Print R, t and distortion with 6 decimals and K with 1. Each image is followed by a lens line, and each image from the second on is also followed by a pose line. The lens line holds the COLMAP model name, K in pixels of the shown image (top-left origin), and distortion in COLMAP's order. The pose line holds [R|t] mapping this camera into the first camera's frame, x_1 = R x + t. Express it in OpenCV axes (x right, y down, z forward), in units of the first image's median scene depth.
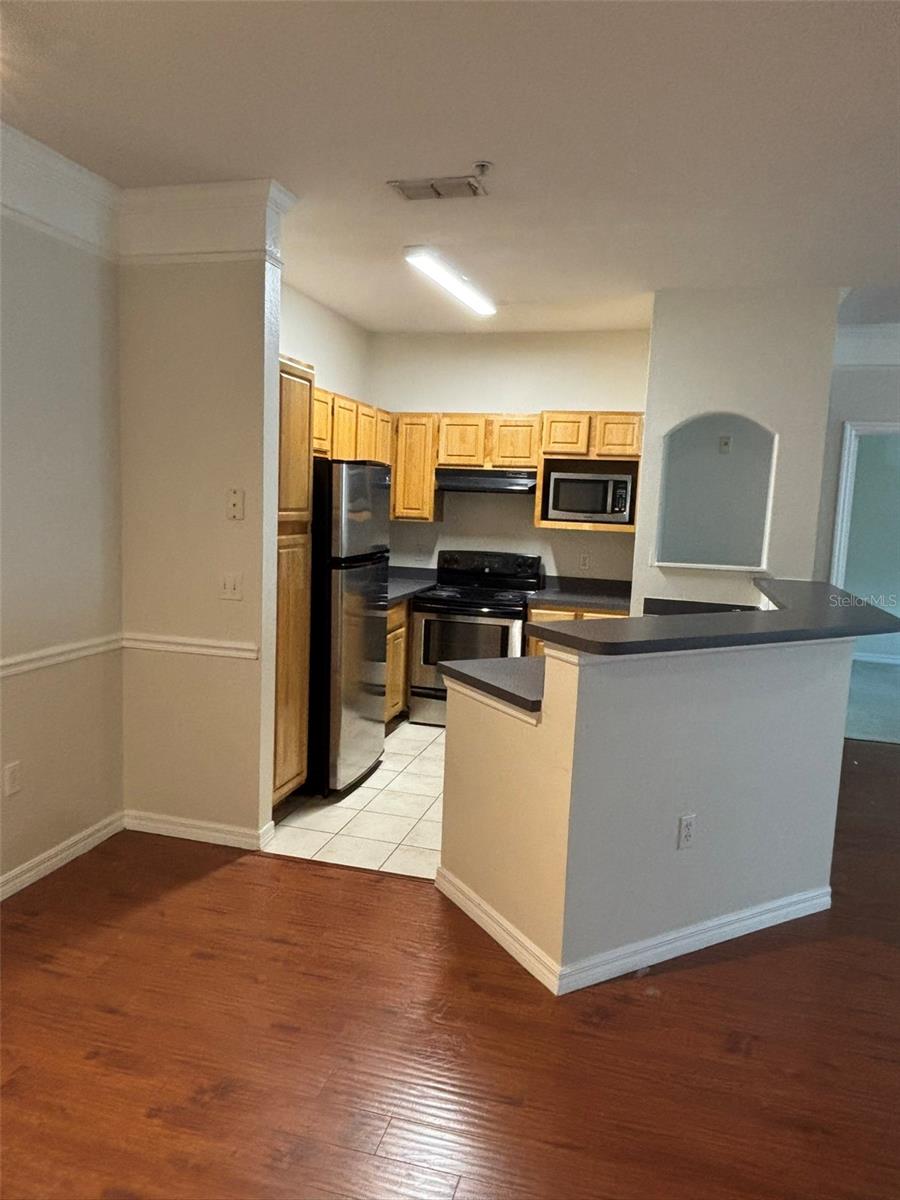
lens RADIAL K [[824.2, 0, 450.0], [0, 824.2, 600.0], [0, 0, 1]] dist [0.069762, -0.082846]
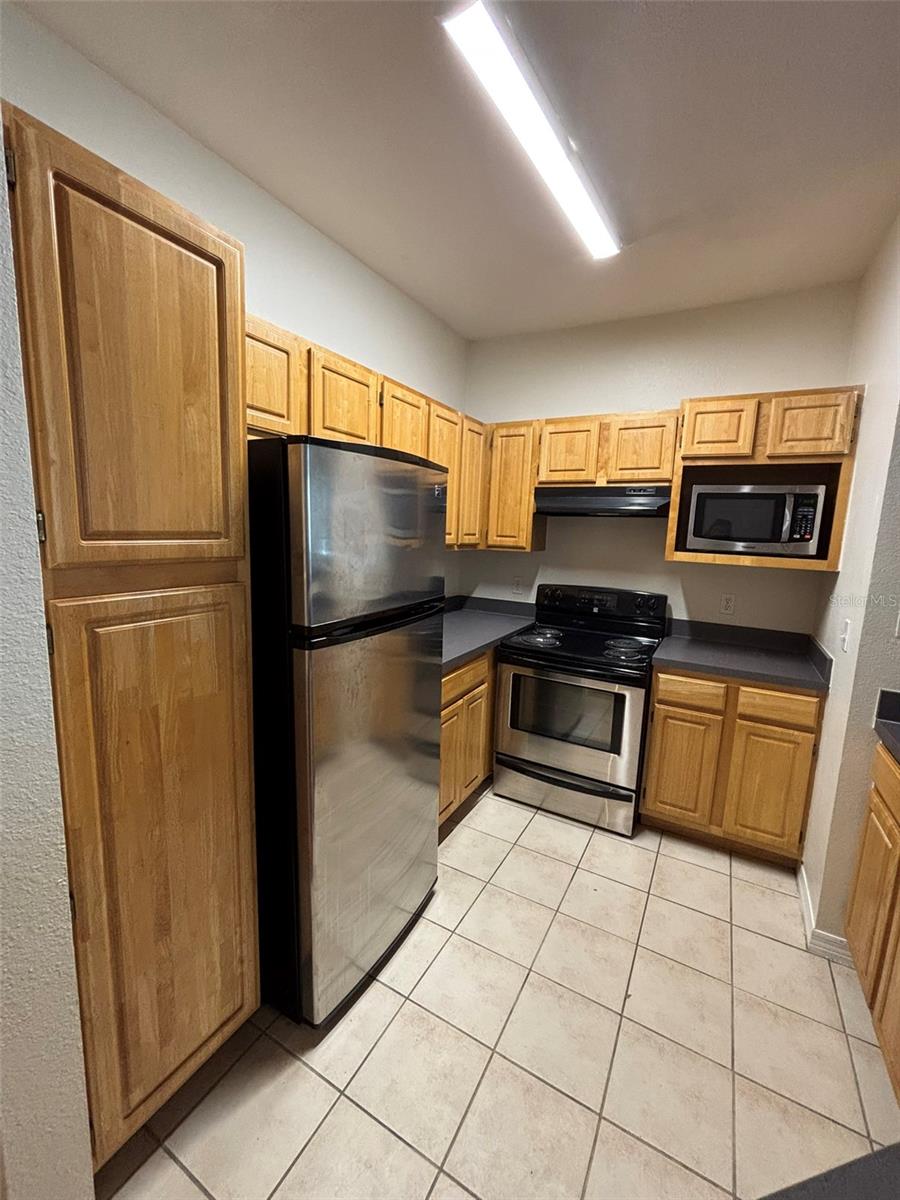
lens RADIAL K [[489.4, 0, 450.3], [0, 489.4, 596.9], [0, 0, 1]] dist [-0.006509, 0.003239]
pose [[0.970614, 0.028130, -0.238994, 0.021526], [-0.025824, 0.999585, 0.012777, -0.056838], [0.239254, -0.006229, 0.970937, 0.533684]]
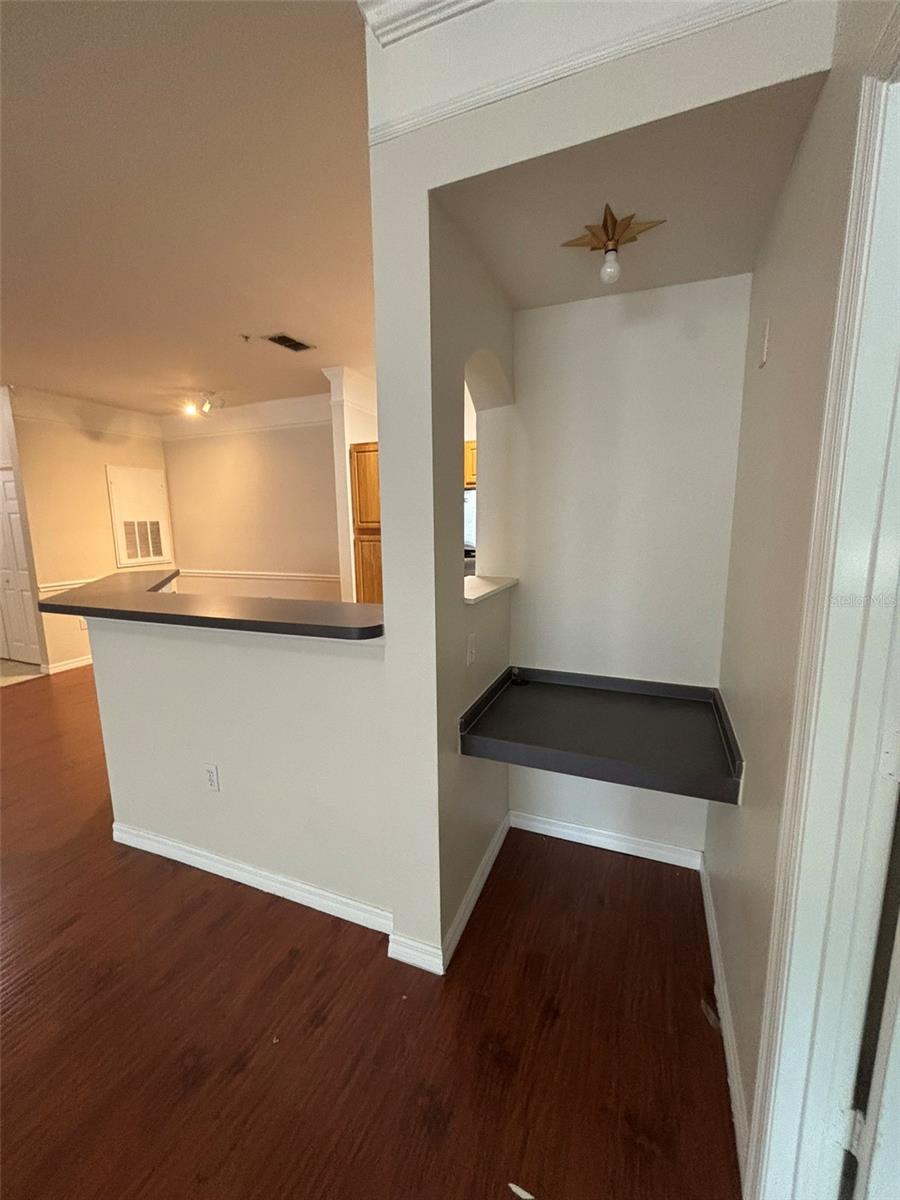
lens RADIAL K [[489.4, 0, 450.3], [0, 489.4, 596.9], [0, 0, 1]] dist [-0.006509, 0.003239]
pose [[-0.119930, 0.120539, -0.985438, 0.629482], [-0.114721, 0.984270, 0.134358, -0.076778], [0.986132, 0.129164, -0.104215, 0.901837]]
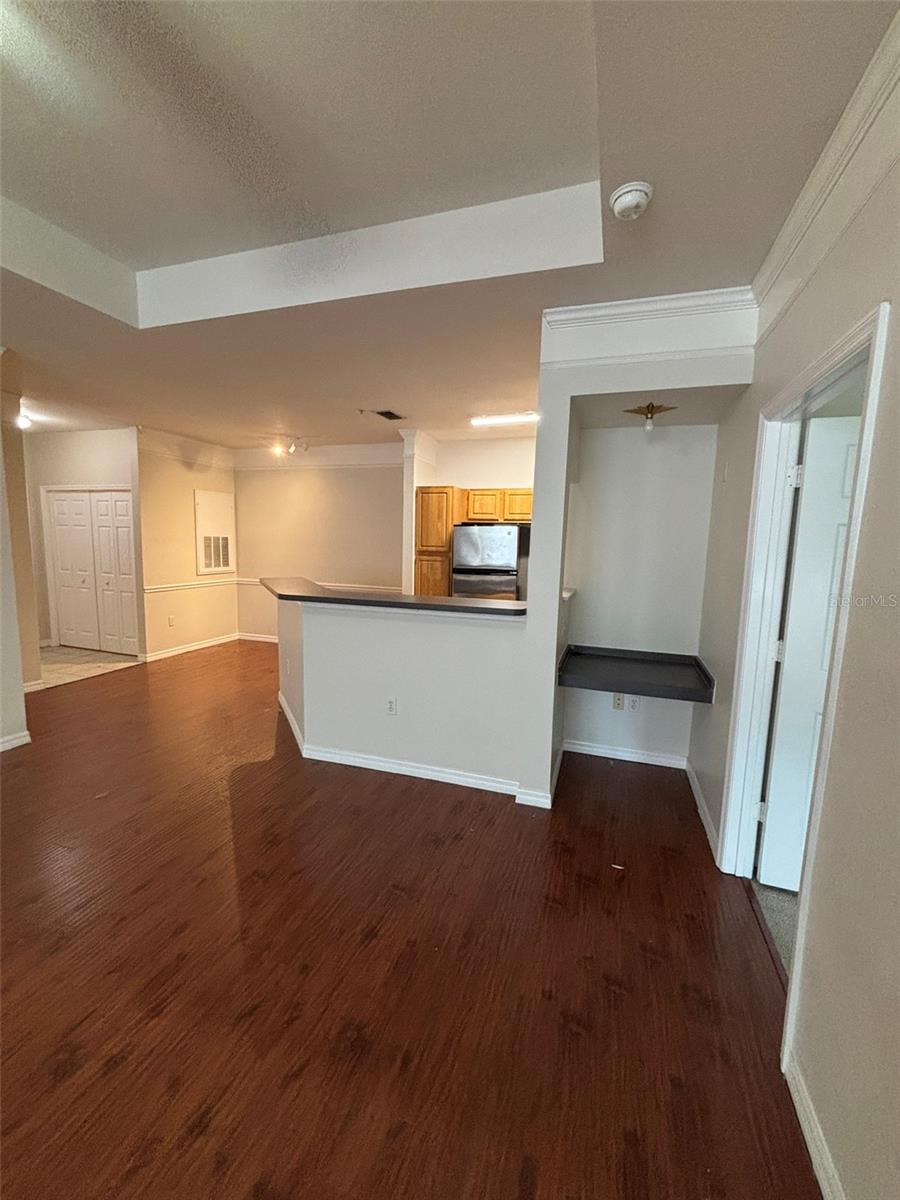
lens RADIAL K [[489.4, 0, 450.3], [0, 489.4, 596.9], [0, 0, 1]] dist [-0.006509, 0.003239]
pose [[-0.050903, 0.077248, -0.995712, 0.871641], [-0.150843, 0.984972, 0.084126, -0.063208], [0.987246, 0.154479, -0.038485, 0.777765]]
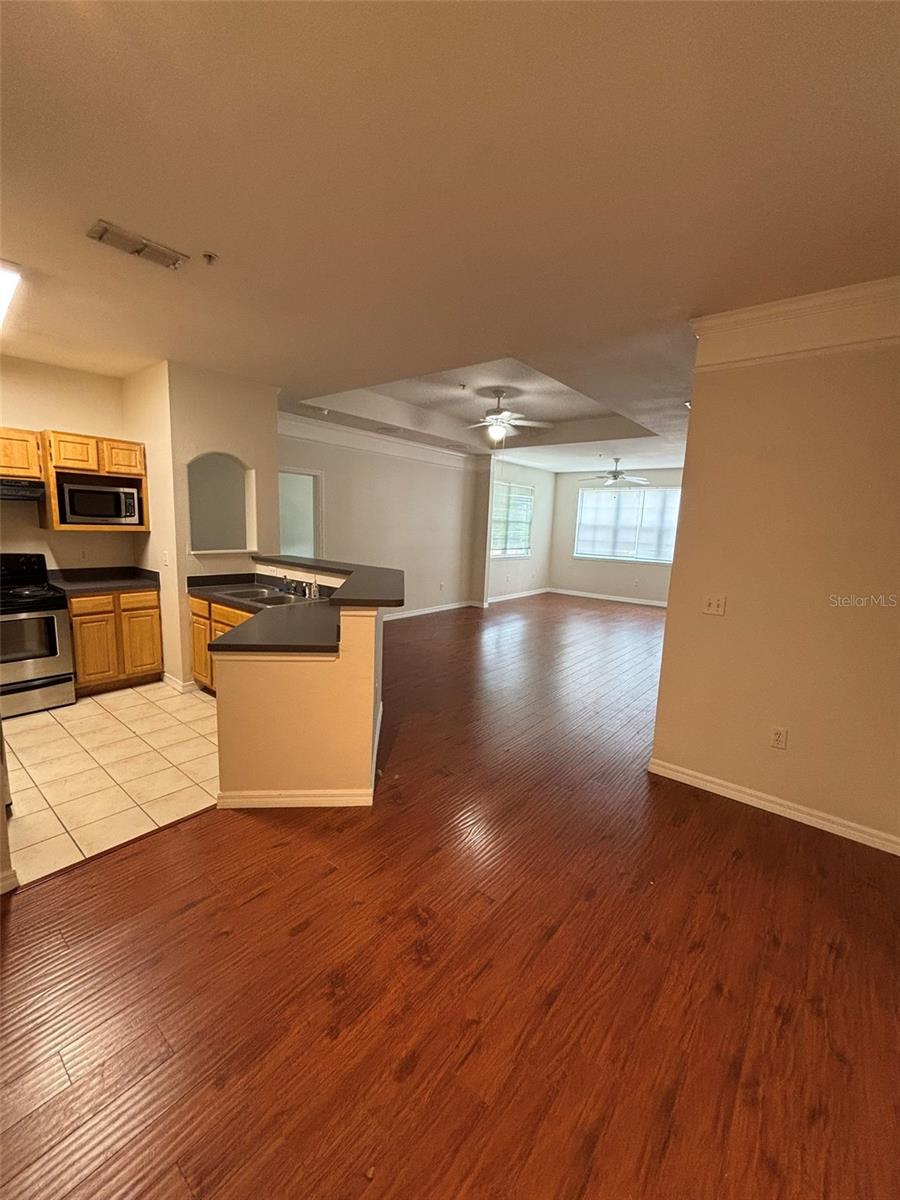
lens RADIAL K [[489.4, 0, 450.3], [0, 489.4, 596.9], [0, 0, 1]] dist [-0.006509, 0.003239]
pose [[0.409162, -0.165381, 0.897349, -0.311531], [0.092810, 0.985880, 0.139379, -0.039176], [-0.907730, 0.026255, 0.418734, 0.198007]]
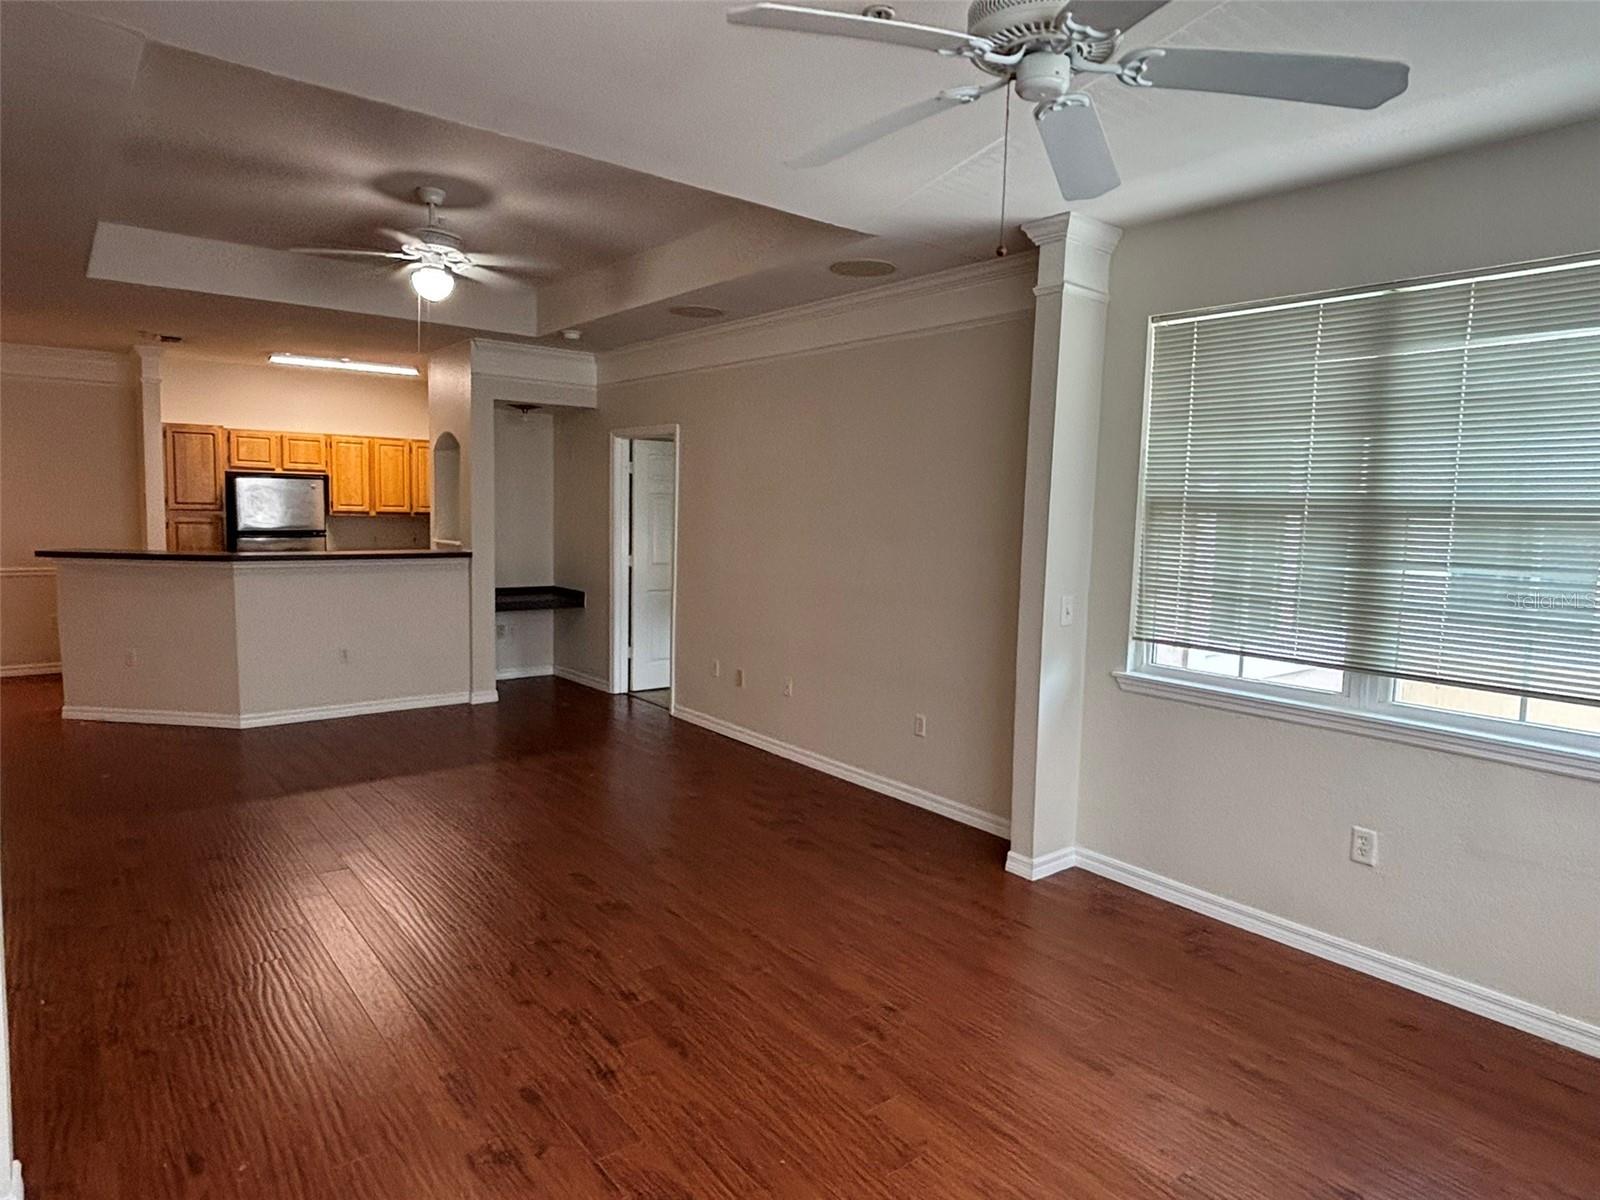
lens RADIAL K [[967.7, 0, 759.8], [0, 967.7, 597.9], [0, 0, 1]] dist [0.016426, -0.000457]
pose [[0.789197, 0.035221, -0.613129, 1.478786], [-0.065146, 0.997522, -0.026551, 0.052639], [0.610675, 0.060897, 0.789536, 0.045449]]
